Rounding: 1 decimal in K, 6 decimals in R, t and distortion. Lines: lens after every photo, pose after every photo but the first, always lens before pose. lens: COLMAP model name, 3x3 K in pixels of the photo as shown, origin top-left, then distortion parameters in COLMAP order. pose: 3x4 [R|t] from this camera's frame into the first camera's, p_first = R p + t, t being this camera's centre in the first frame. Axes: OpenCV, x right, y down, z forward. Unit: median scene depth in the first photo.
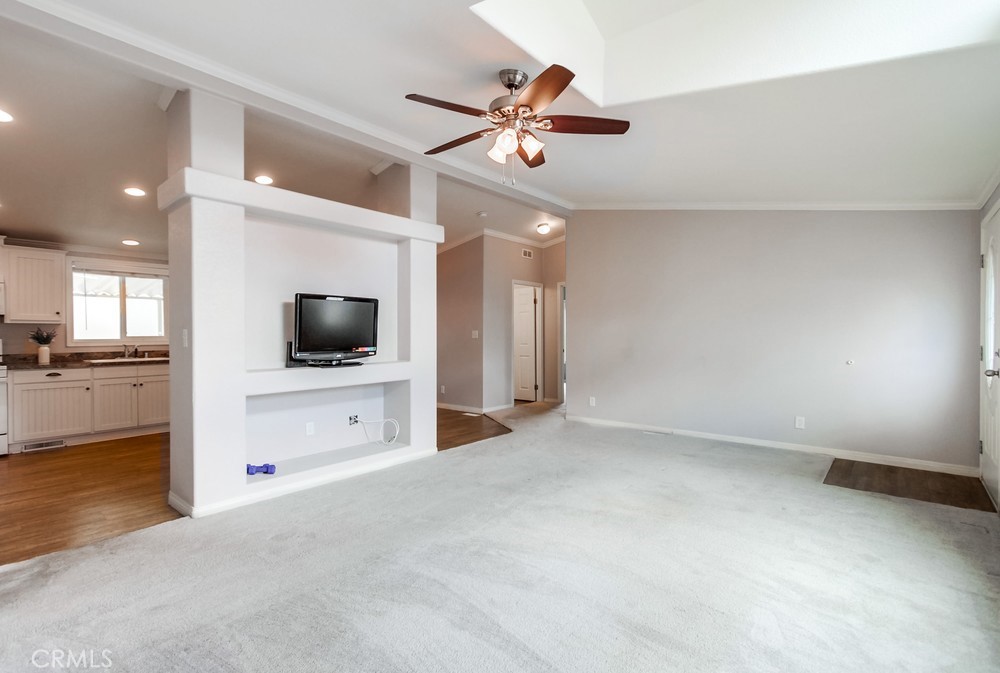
lens RADIAL K [[462.5, 0, 481.3], [0, 462.5, 337.2], [0, 0, 1]] dist [0.002400, 0.000323]
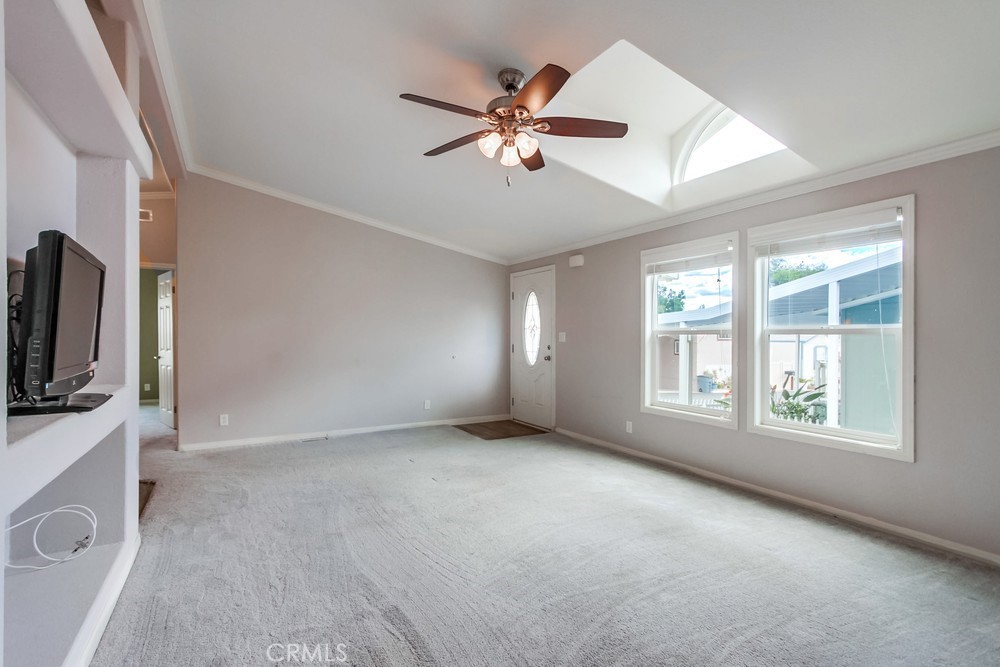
lens RADIAL K [[476.2, 0, 493.7], [0, 476.2, 333.6], [0, 0, 1]] dist [0.001106, 0.000339]
pose [[0.318605, 0.010915, 0.947825, -0.608898], [-0.000654, 0.999936, -0.011295, -0.000389], [-0.947887, 0.002979, 0.318592, 0.469562]]
